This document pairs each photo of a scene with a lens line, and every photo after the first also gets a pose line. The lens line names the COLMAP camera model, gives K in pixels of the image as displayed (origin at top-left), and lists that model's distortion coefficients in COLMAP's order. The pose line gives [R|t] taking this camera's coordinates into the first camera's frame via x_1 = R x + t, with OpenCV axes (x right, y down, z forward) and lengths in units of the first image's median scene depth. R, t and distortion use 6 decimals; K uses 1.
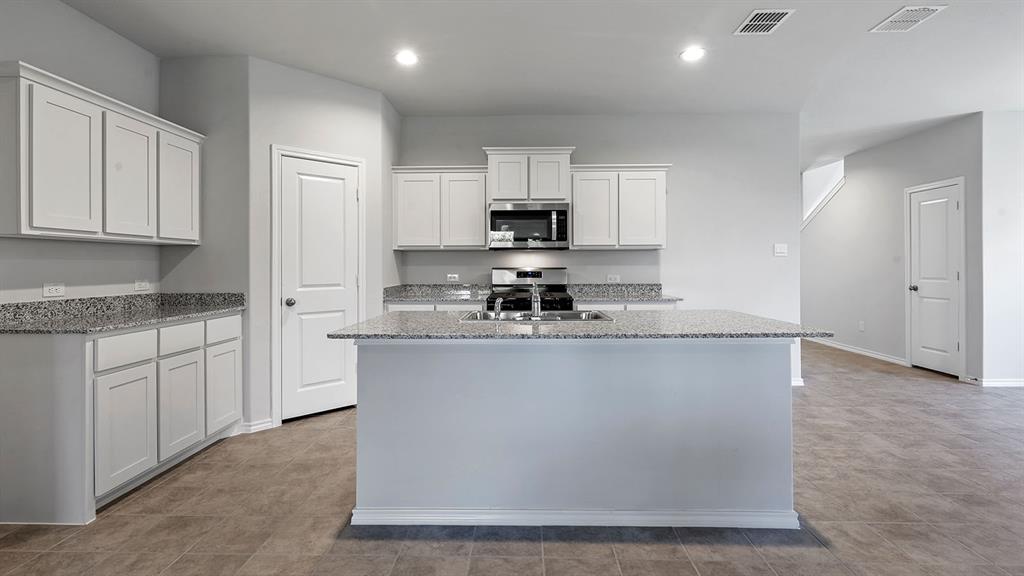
lens RADIAL K [[467.0, 0, 507.0], [0, 467.0, 261.7], [0, 0, 1]] dist [-0.001493, -0.000333]
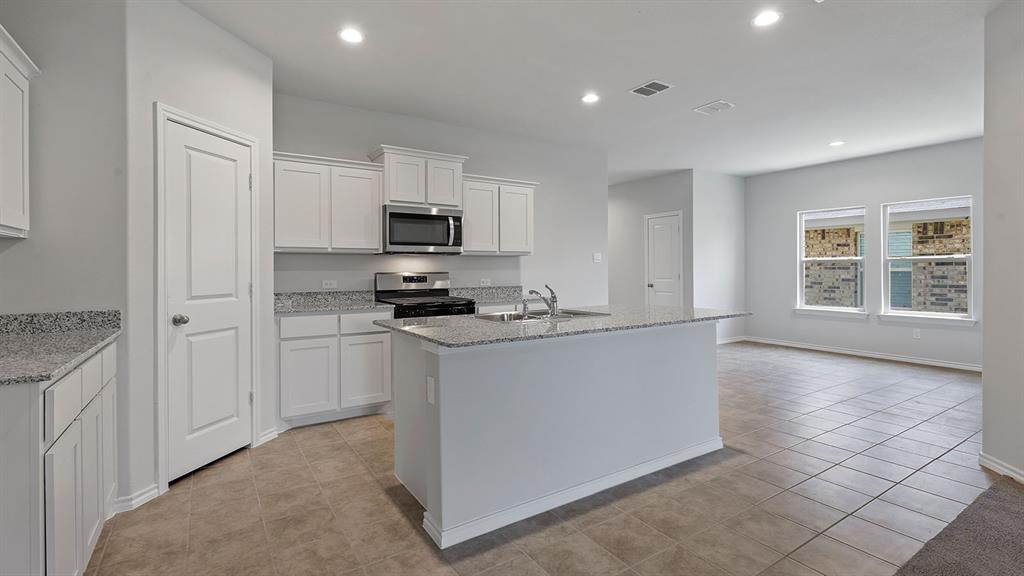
lens RADIAL K [[467.0, 0, 515.3], [0, 467.0, 265.9], [0, 0, 1]] dist [-0.001493, -0.000333]
pose [[0.824654, 0.003055, 0.565629, -0.360818], [-0.001583, 0.999994, -0.003094, 0.001914], [-0.565635, 0.001656, 0.824654, 0.074600]]
